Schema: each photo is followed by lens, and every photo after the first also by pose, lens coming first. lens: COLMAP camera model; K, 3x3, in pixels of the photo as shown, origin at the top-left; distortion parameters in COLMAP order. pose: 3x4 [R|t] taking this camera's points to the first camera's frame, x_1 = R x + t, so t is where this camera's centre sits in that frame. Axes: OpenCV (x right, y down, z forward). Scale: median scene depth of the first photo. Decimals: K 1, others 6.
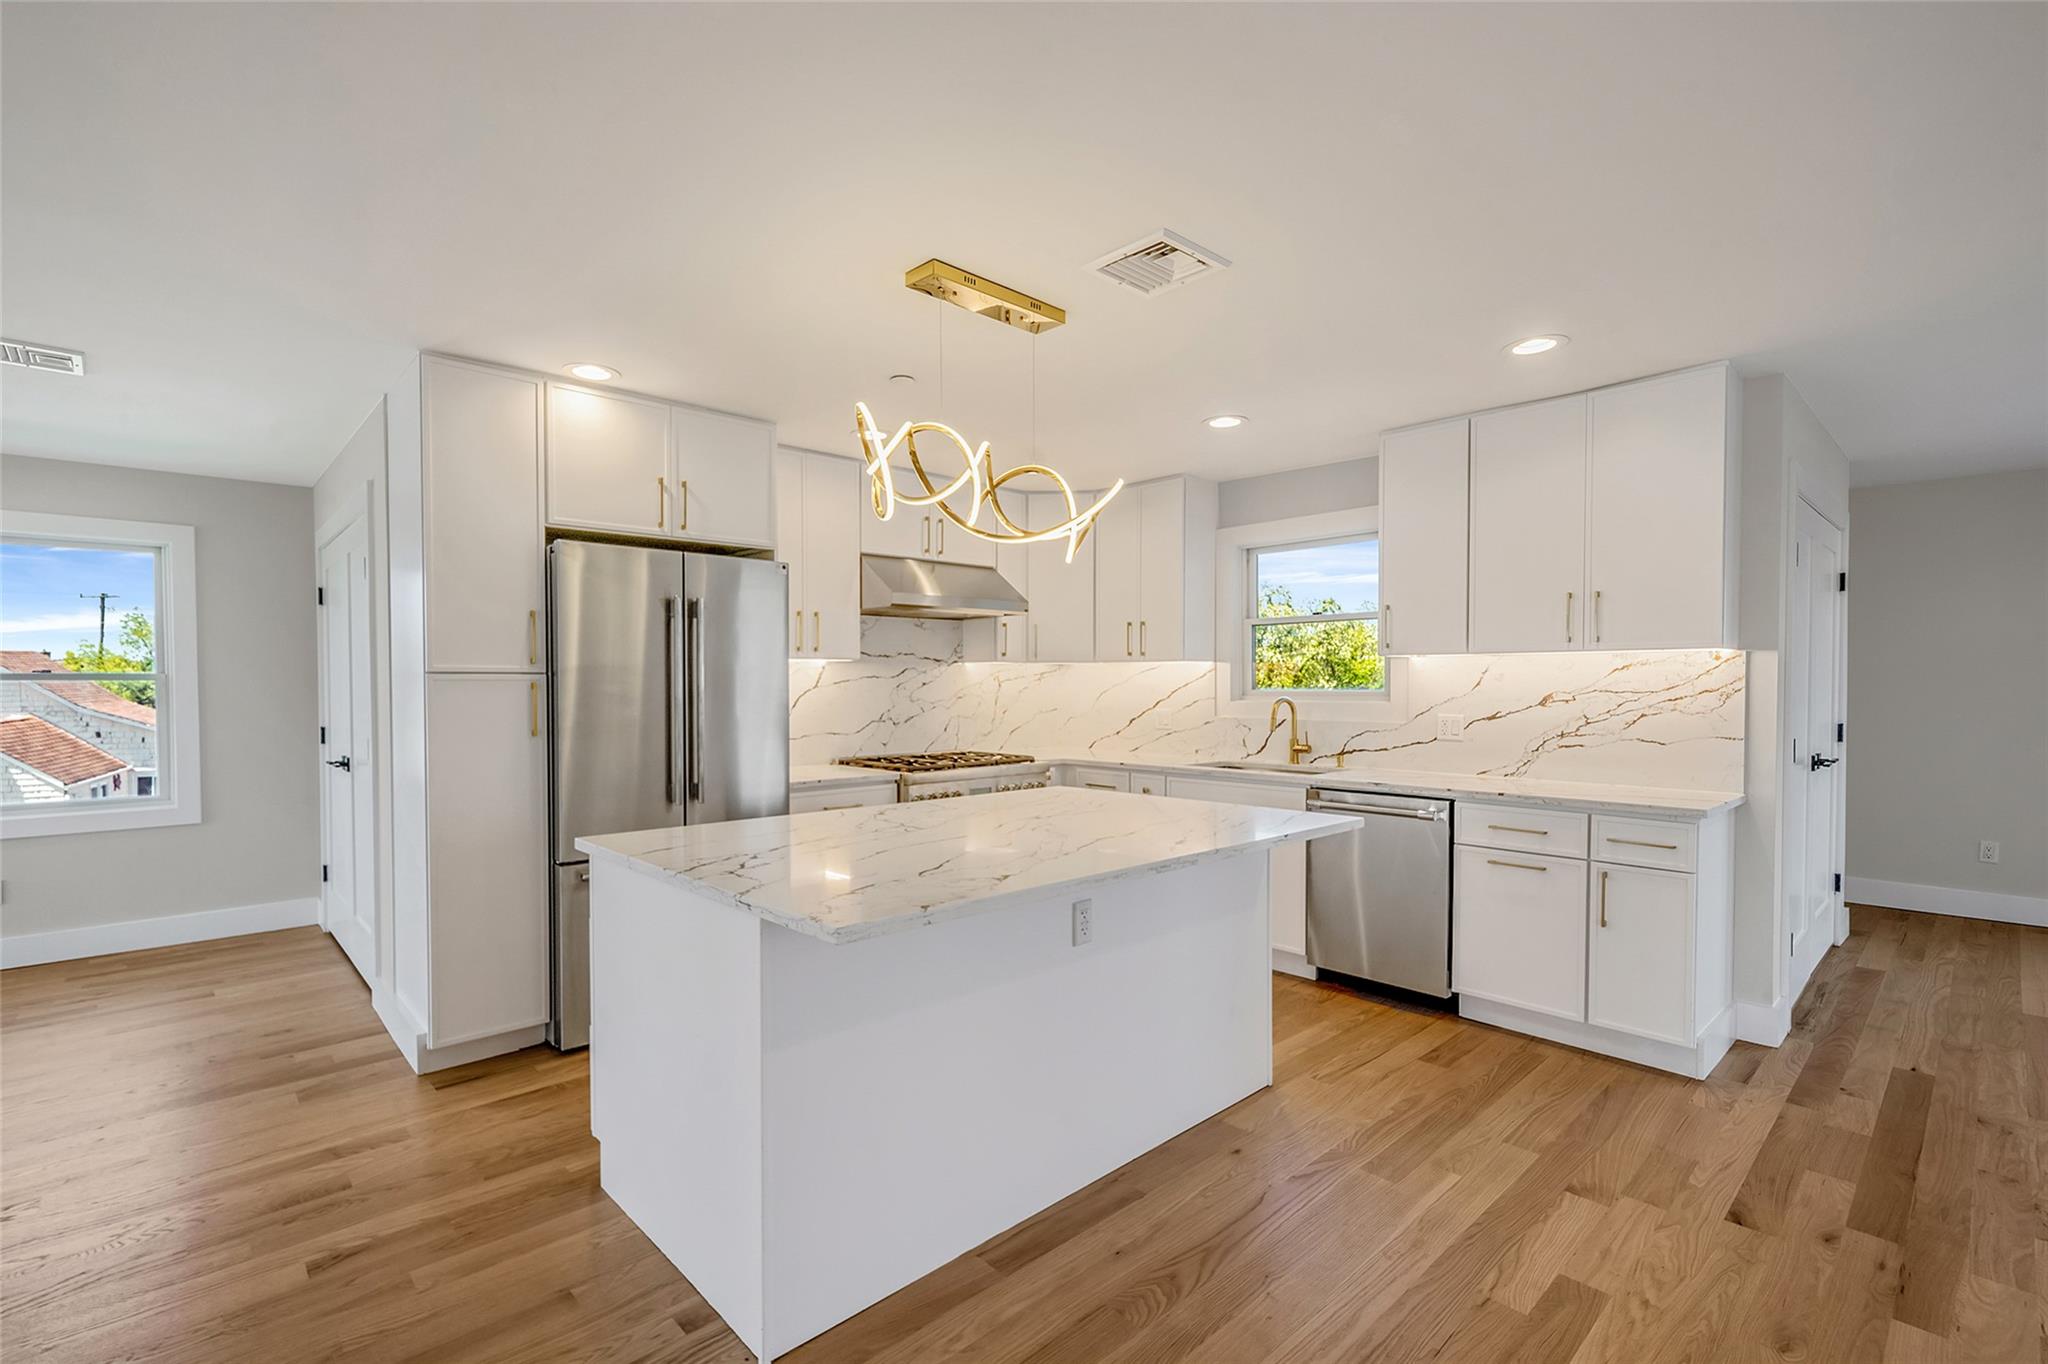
lens RADIAL K [[918.7, 0, 1019.0], [0, 918.7, 697.6], [0, 0, 1]] dist [0.001467, -0.002101]
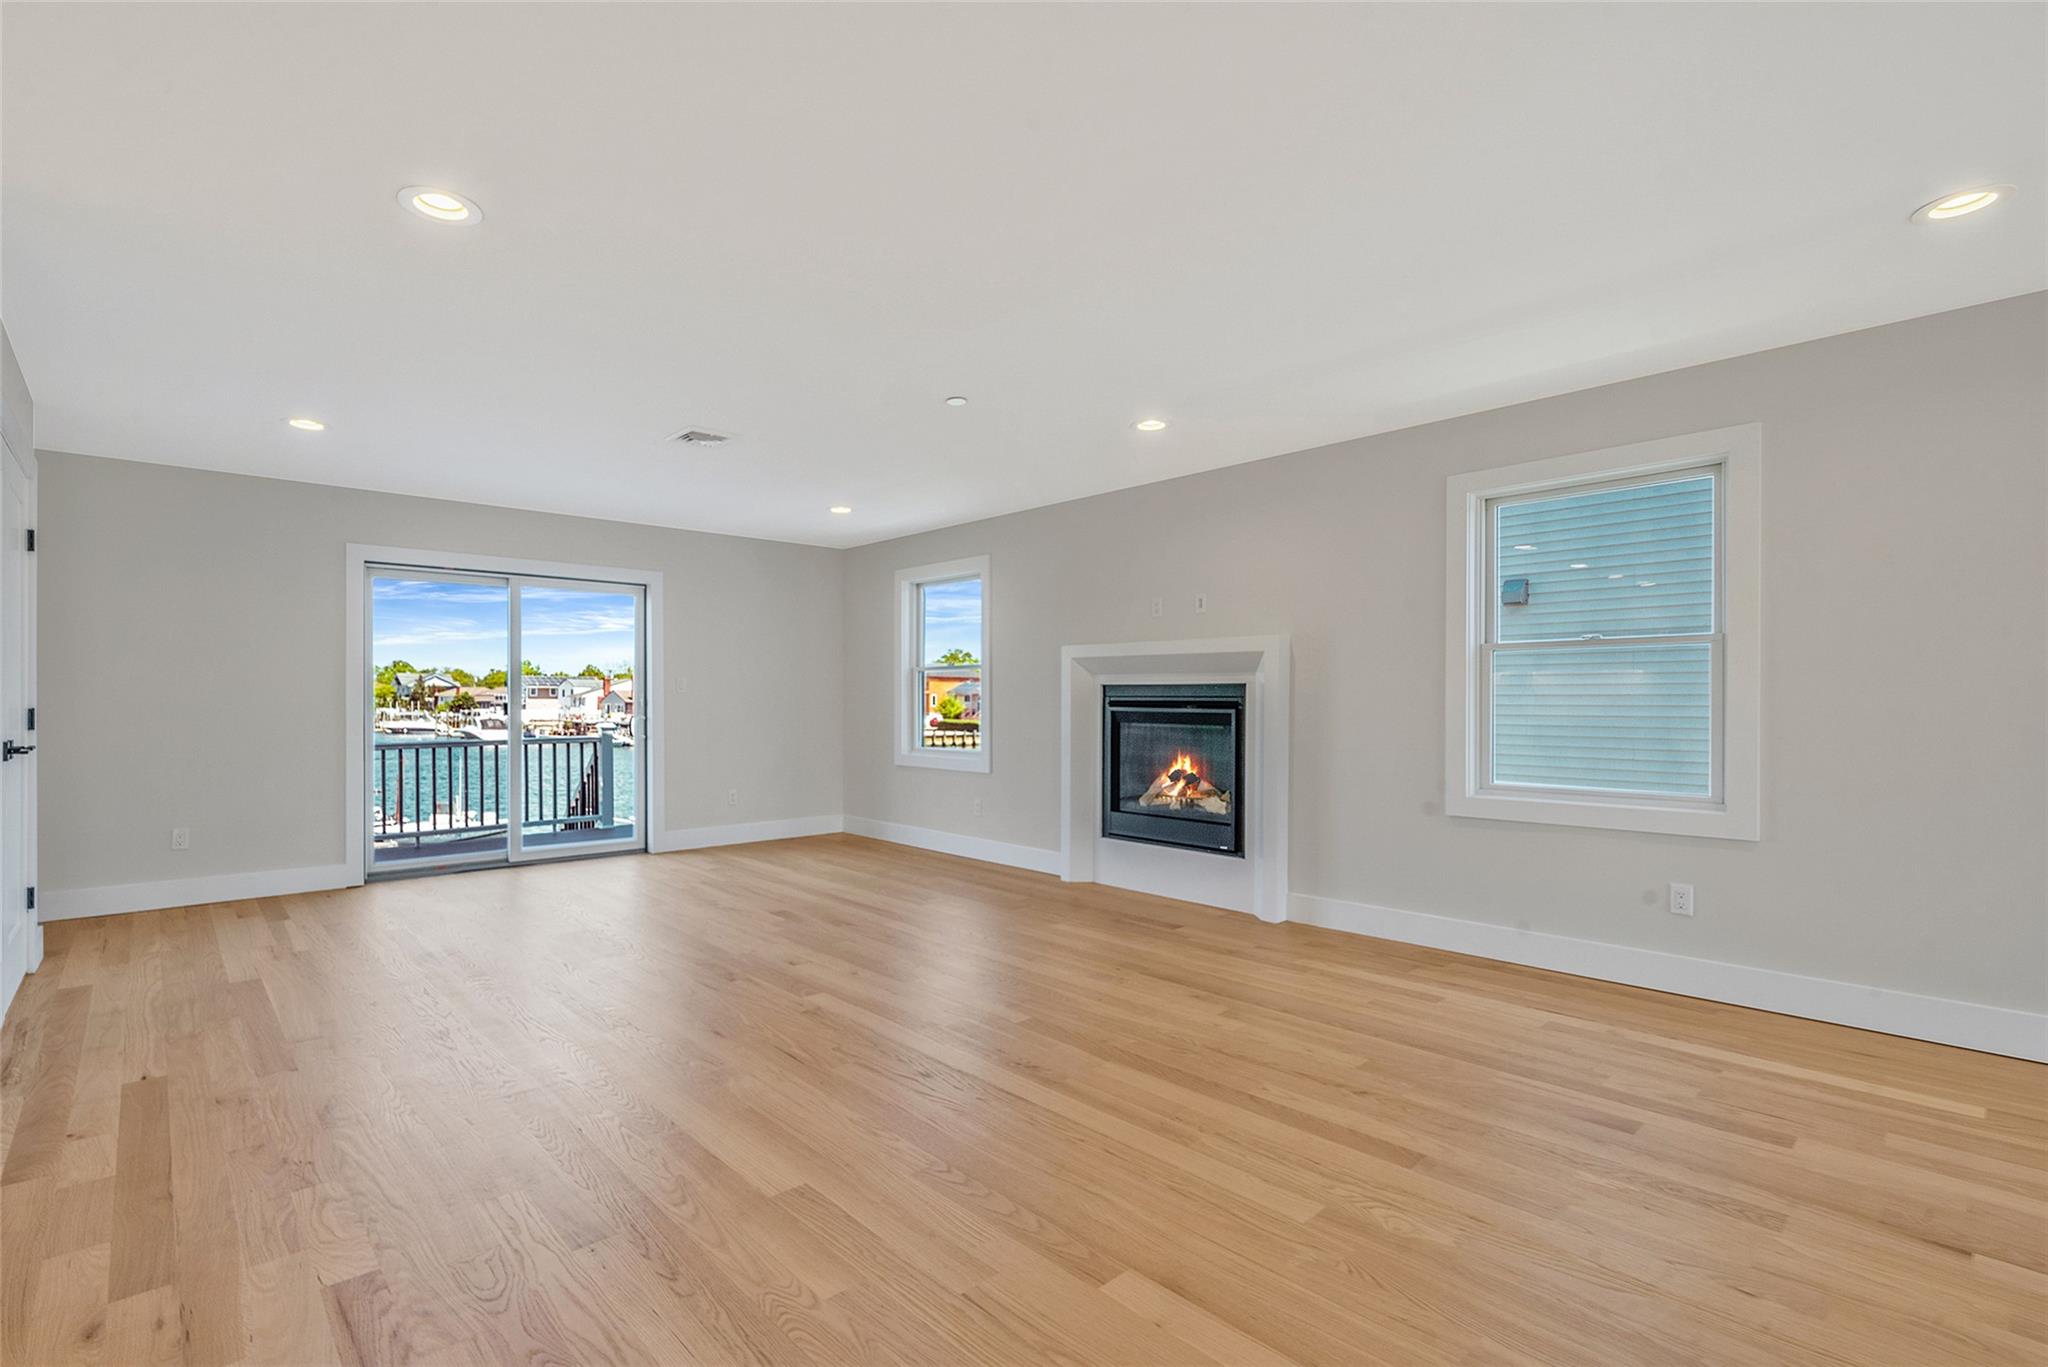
lens RADIAL K [[918.7, 0, 983.4], [0, 918.7, 712.6], [0, 0, 1]] dist [0.001467, -0.002101]
pose [[0.011605, -0.007652, 0.999903, 0.072095], [0.010882, 0.999912, 0.007526, 0.040650], [-0.999873, 0.010794, 0.011687, 0.134644]]
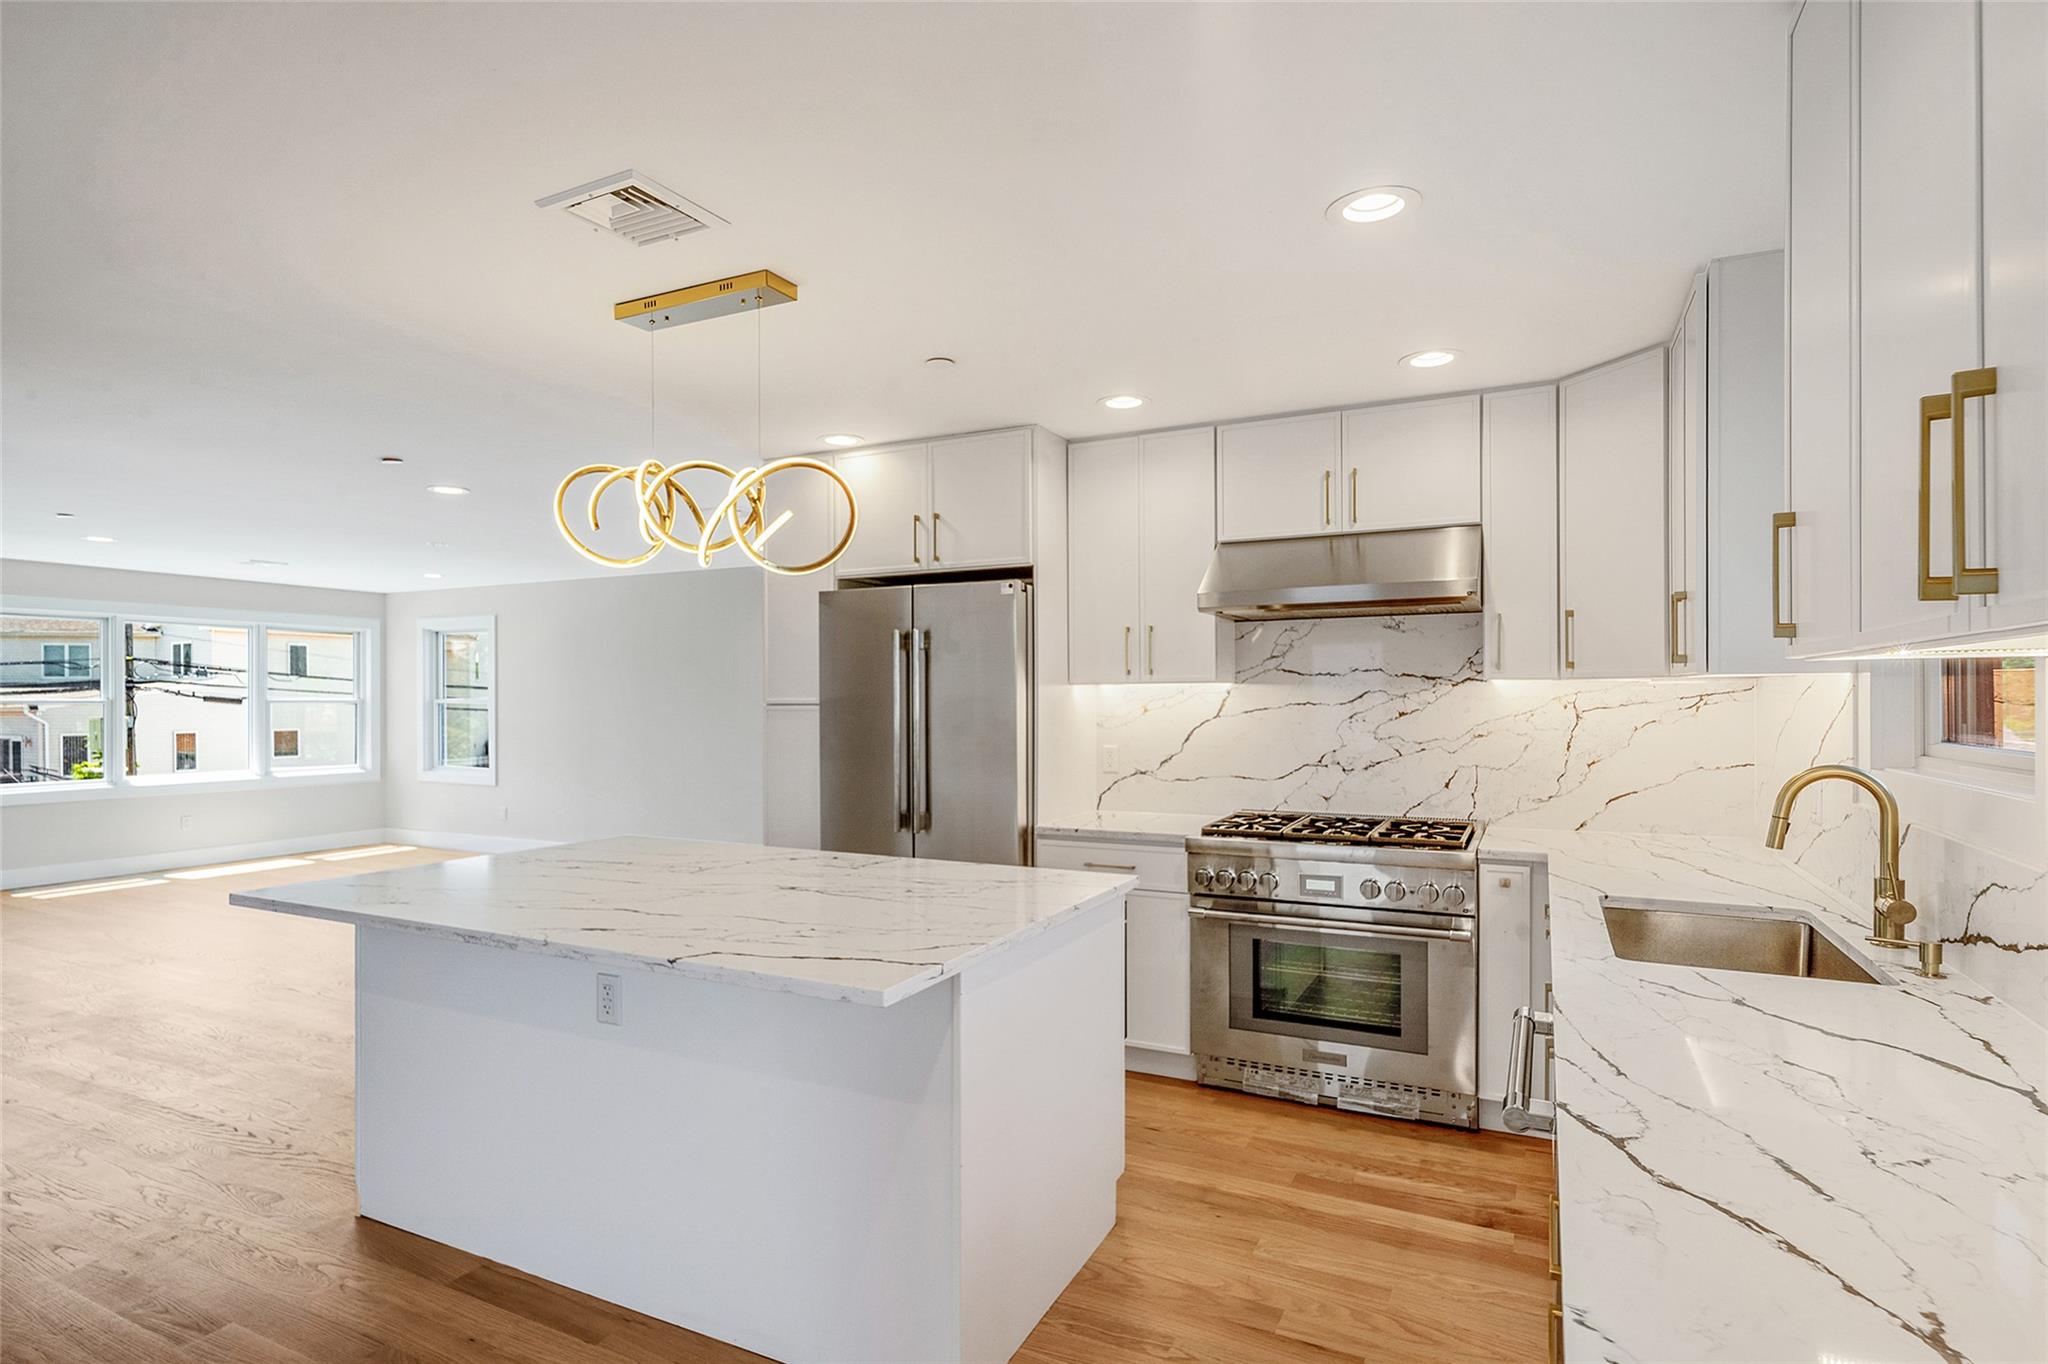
lens RADIAL K [[1087.3, 0, 998.6], [0, 1087.3, 703.0], [0, 0, 1]] dist [-0.000589, 0.001769]
pose [[0.332730, 0.006078, -0.943003, 0.717446], [-0.011112, 0.999935, 0.002524, -0.028511], [0.942957, 0.009639, 0.332776, 0.612062]]
